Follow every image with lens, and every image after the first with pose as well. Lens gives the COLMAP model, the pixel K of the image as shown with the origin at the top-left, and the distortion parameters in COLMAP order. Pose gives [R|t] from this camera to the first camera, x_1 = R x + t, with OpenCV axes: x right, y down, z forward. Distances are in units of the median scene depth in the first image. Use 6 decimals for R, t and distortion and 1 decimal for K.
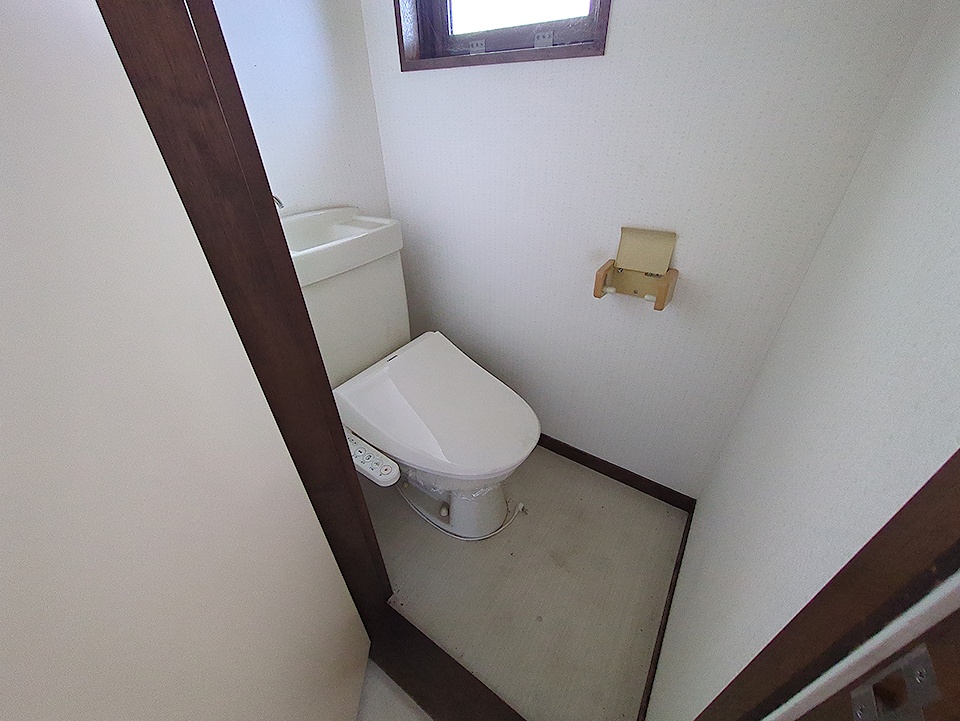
lens RADIAL K [[375.3, 0, 480.4], [0, 375.3, 361.8], [0, 0, 1]] dist [-0.001037, 0.000225]
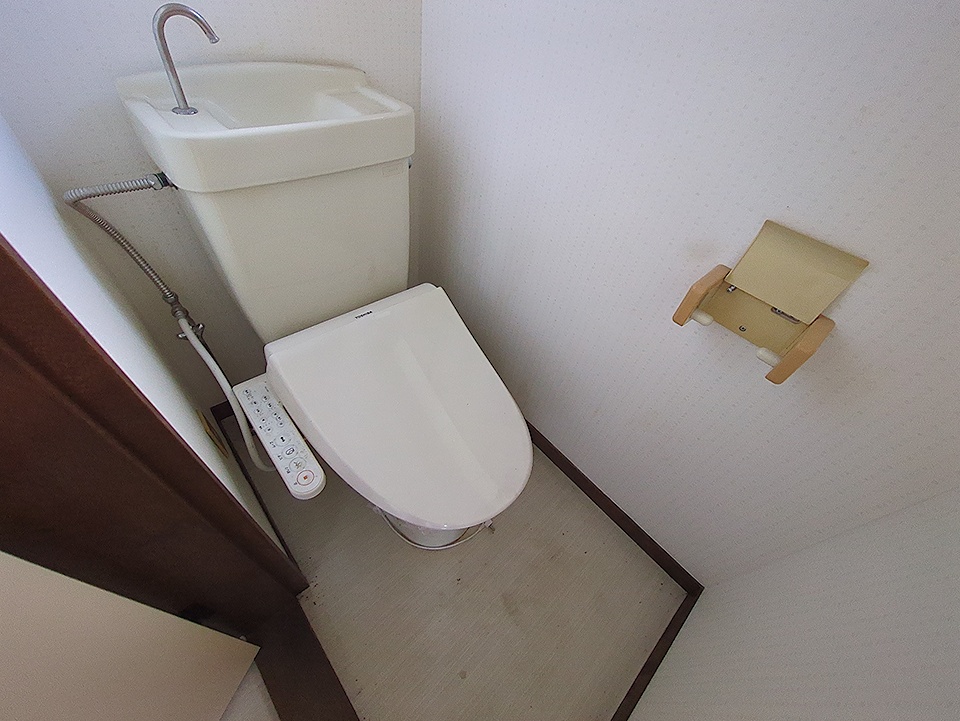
lens RADIAL K [[375.3, 0, 482.3], [0, 375.3, 359.6], [0, 0, 1]] dist [-0.001037, 0.000225]
pose [[0.959852, 0.275321, -0.053682, 0.047134], [-0.256972, 0.939800, 0.225258, -0.156521], [0.112468, -0.202420, 0.972819, 0.318308]]
